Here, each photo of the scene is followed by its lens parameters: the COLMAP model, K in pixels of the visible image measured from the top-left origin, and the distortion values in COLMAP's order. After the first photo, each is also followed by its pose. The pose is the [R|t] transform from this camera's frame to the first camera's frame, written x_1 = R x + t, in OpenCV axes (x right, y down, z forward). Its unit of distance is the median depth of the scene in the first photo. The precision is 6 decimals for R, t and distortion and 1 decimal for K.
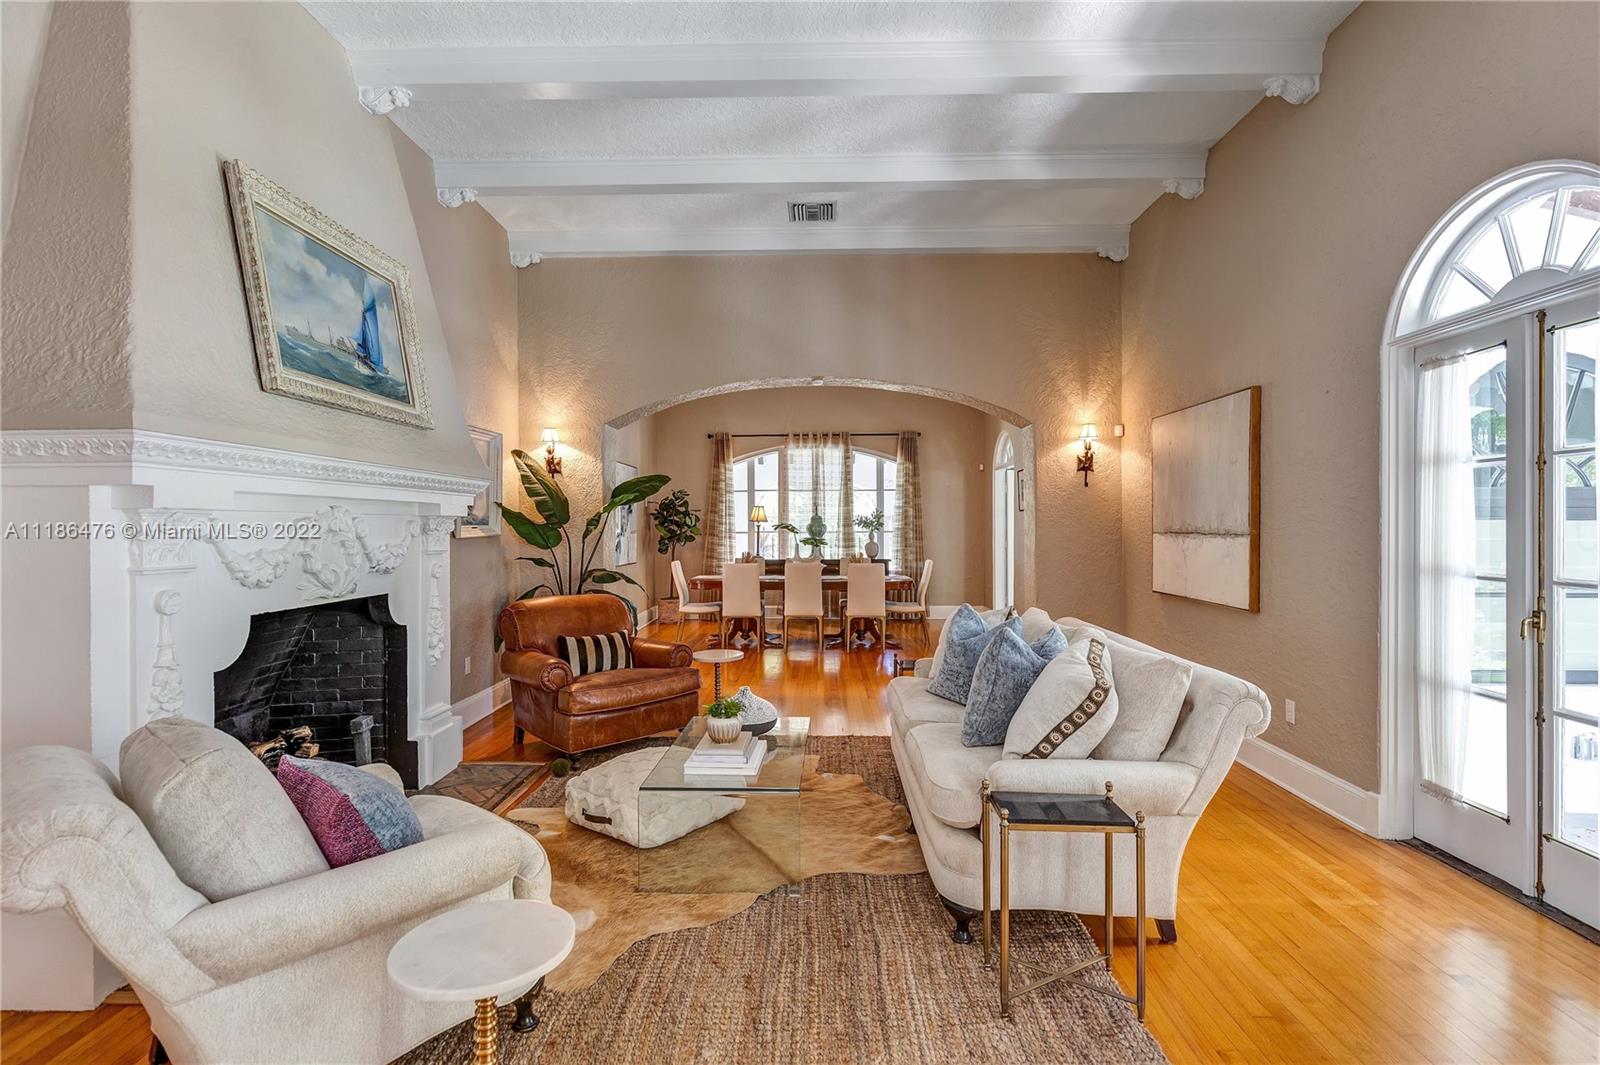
lens RADIAL K [[767.9, 0, 798.7], [0, 767.9, 531.3], [0, 0, 1]] dist [-0.003645, 0.000268]
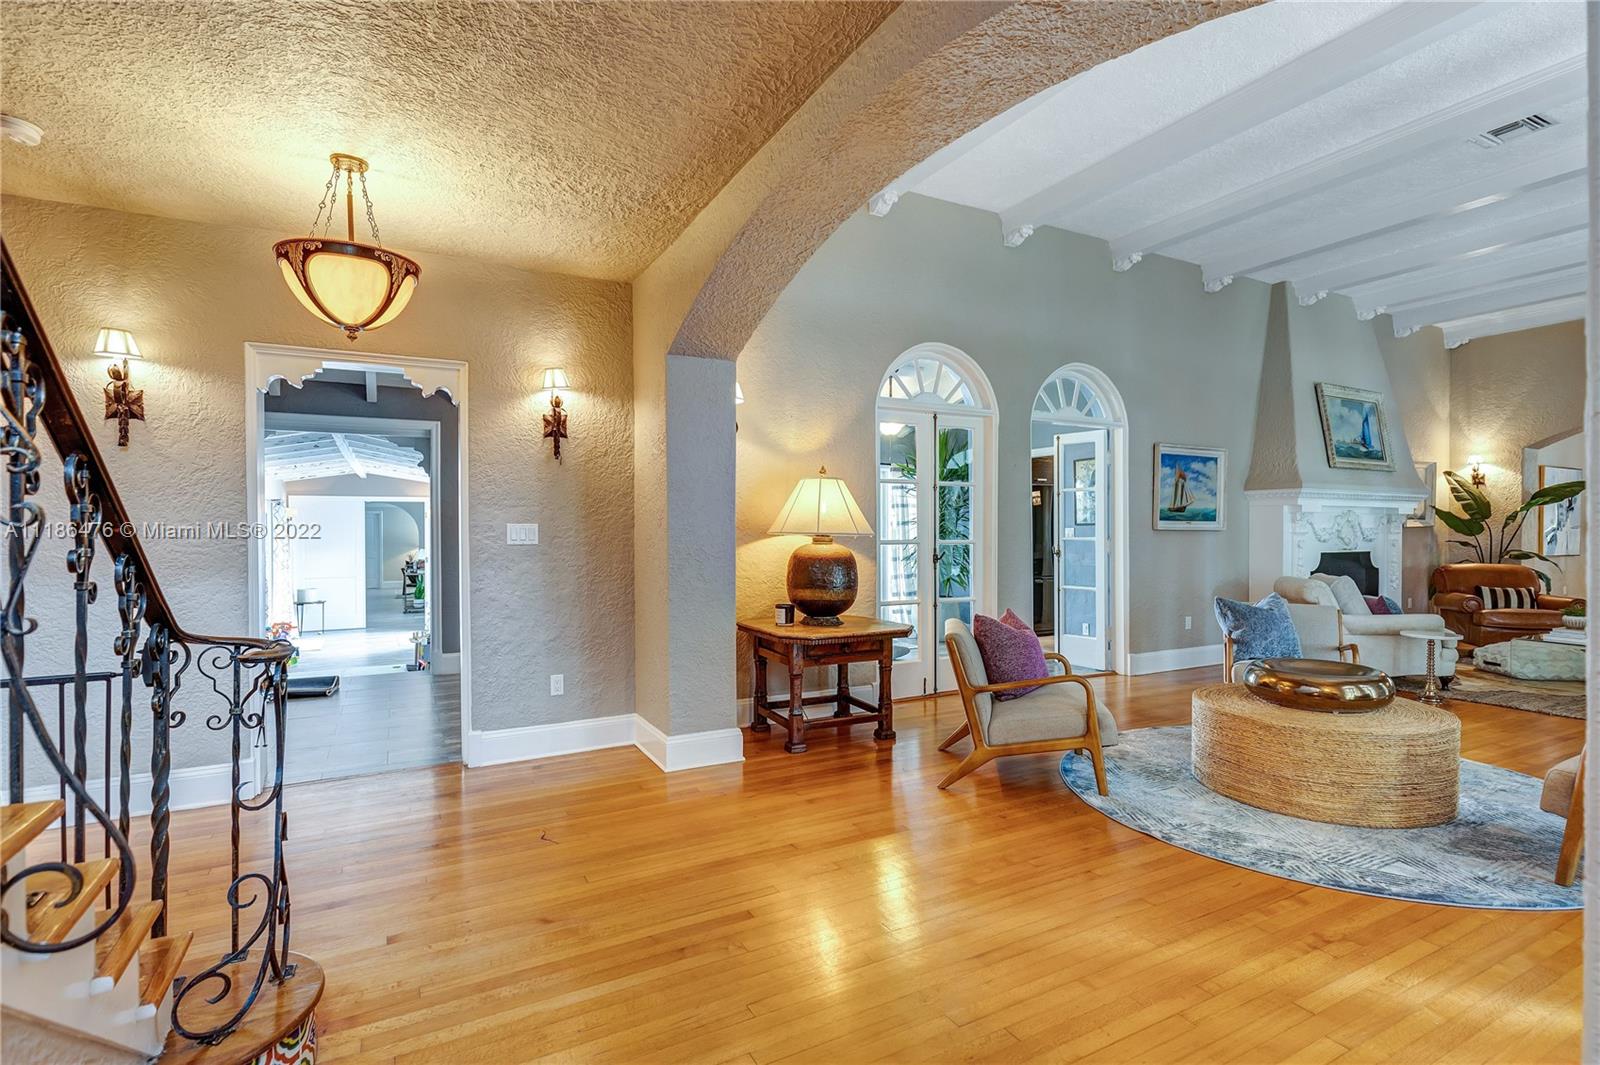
lens RADIAL K [[767.9, 0, 800.5], [0, 767.9, 532.6], [0, 0, 1]] dist [-0.003645, 0.000268]
pose [[0.492326, 0.009791, -0.870356, 0.377762], [-0.009411, 0.999938, 0.005925, 0.023423], [0.870360, 0.005274, 0.492387, -1.007575]]
